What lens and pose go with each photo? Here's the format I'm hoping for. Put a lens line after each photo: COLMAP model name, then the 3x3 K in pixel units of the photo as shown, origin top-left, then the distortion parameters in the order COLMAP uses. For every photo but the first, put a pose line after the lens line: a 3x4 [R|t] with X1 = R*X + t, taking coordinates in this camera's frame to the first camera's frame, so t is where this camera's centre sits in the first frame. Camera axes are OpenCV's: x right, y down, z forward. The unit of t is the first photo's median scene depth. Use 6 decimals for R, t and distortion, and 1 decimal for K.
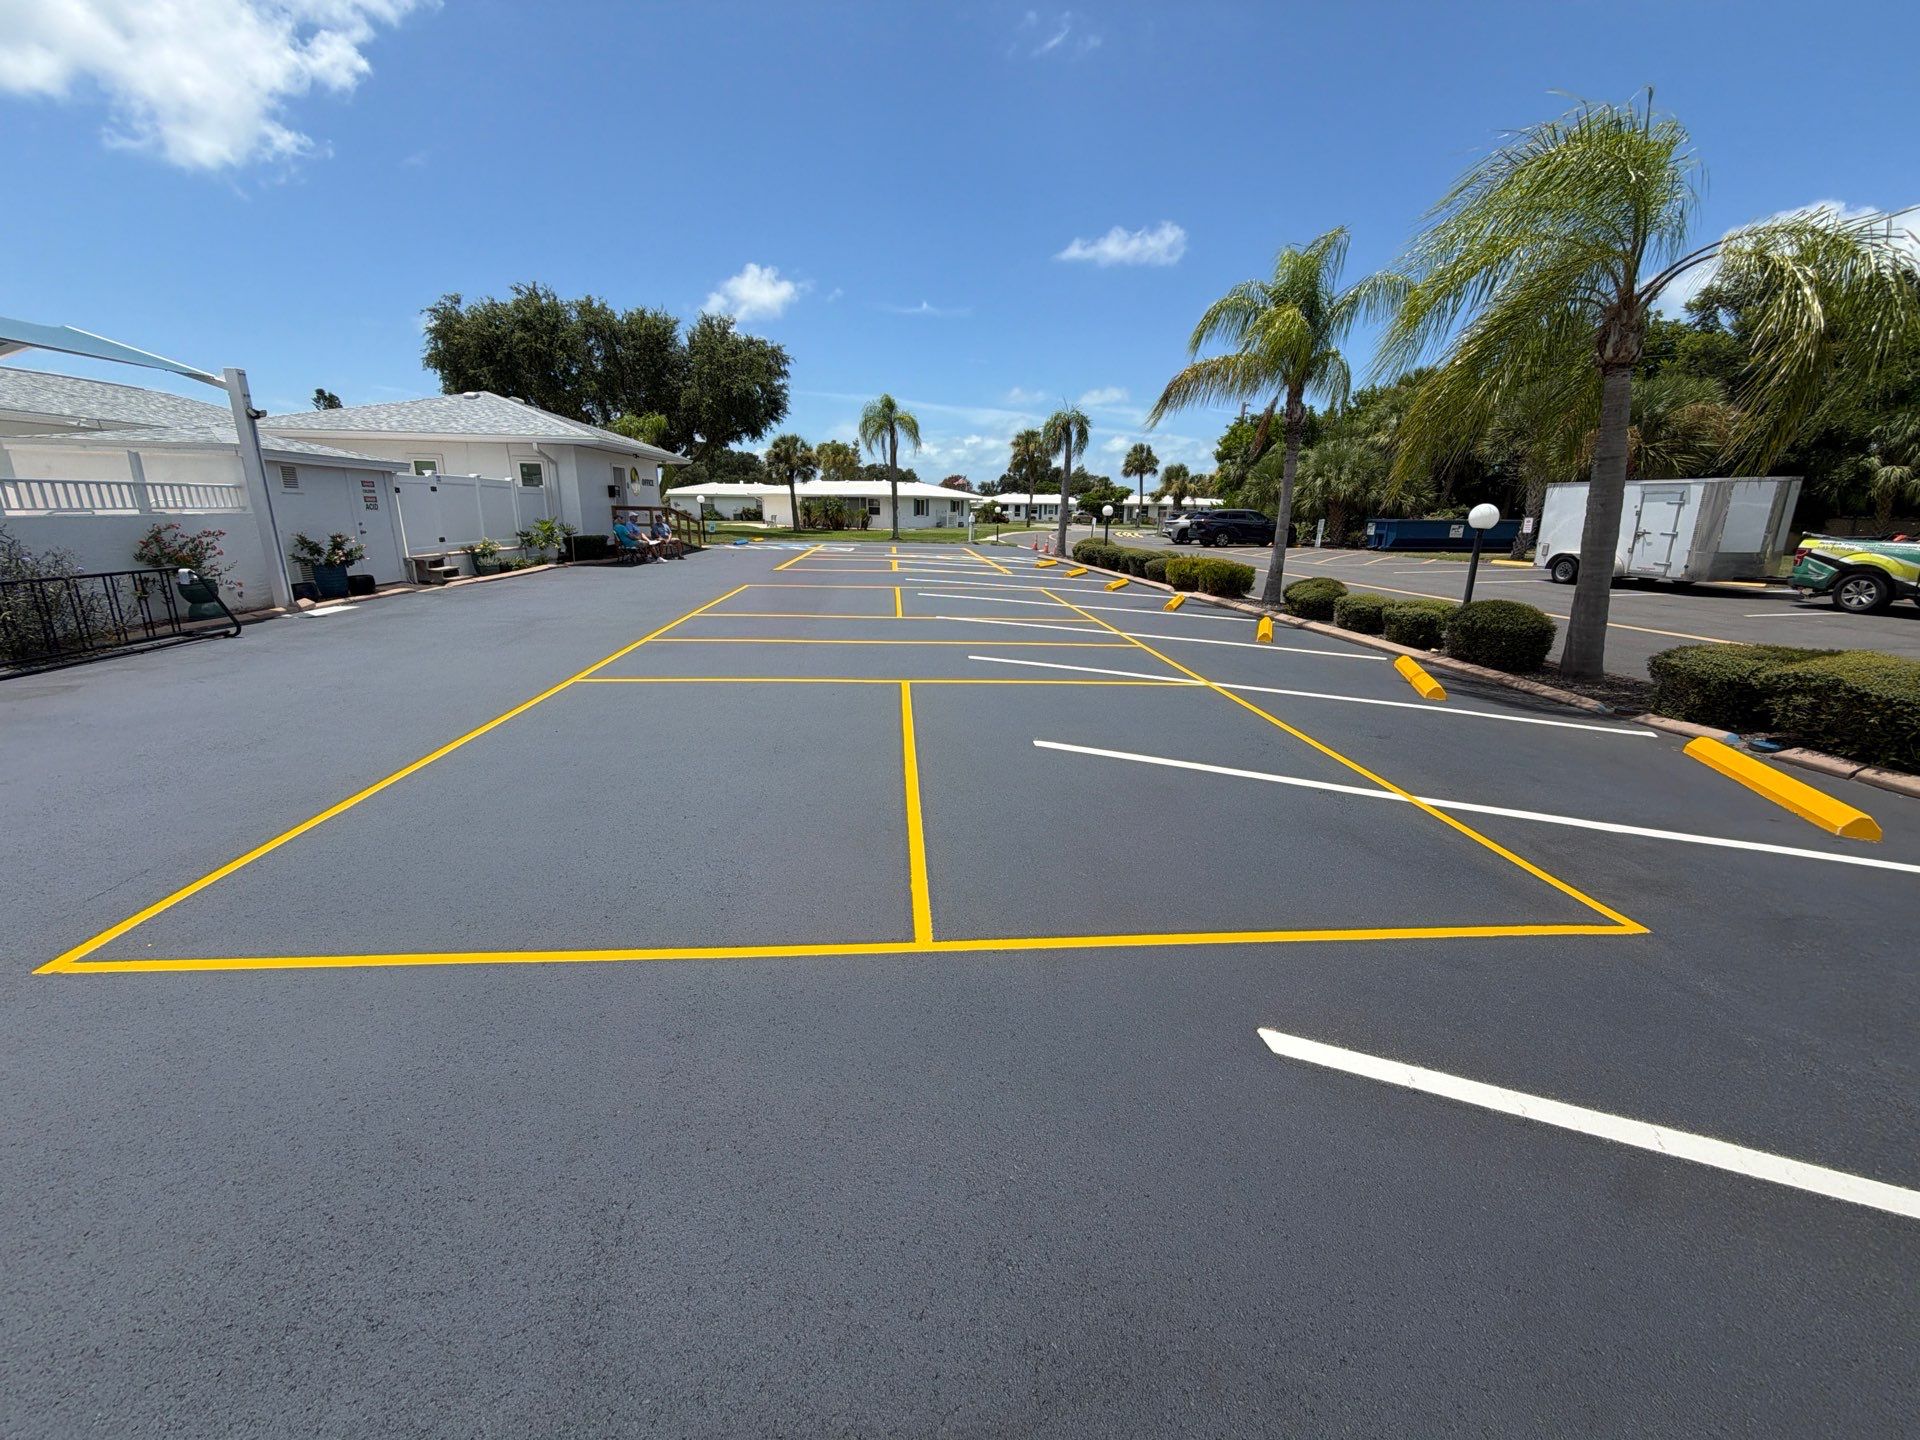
lens RADIAL K [[791.5, 0, 954.2], [0, 791.5, 731.3], [0, 0, 1]] dist [-0.003156, -0.000068]
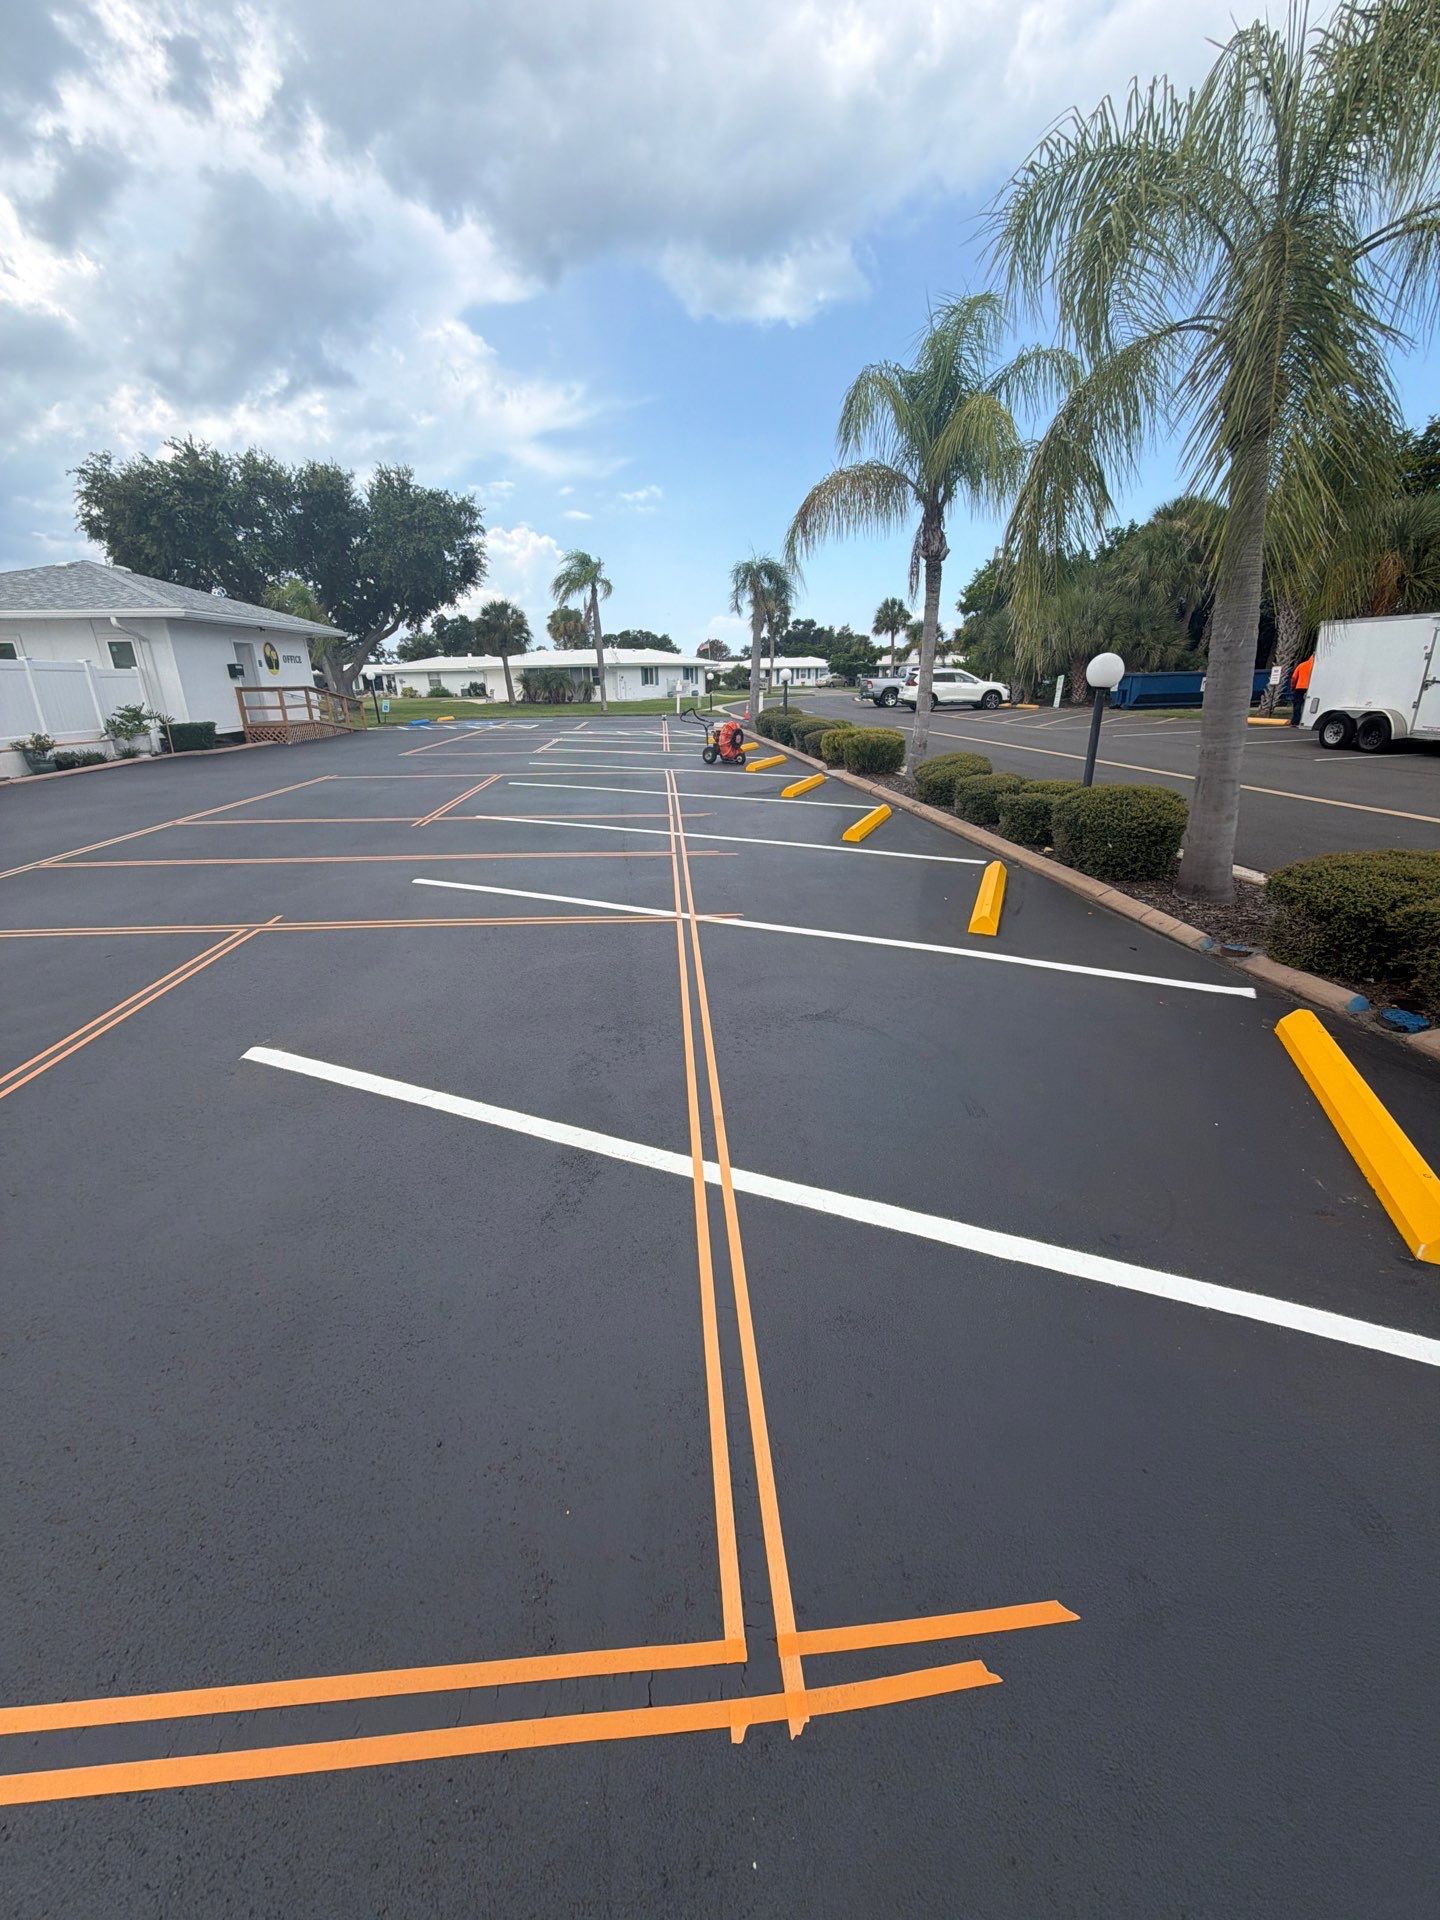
lens RADIAL K [[791.5, 0, 722.6], [0, 791.5, 971.0], [0, 0, 1]] dist [-0.003156, -0.000068]
pose [[0.999438, -0.024535, -0.022841, 0.164991], [0.026346, 0.996225, 0.082716, -0.030758], [0.020725, -0.083271, 0.996311, 0.116776]]
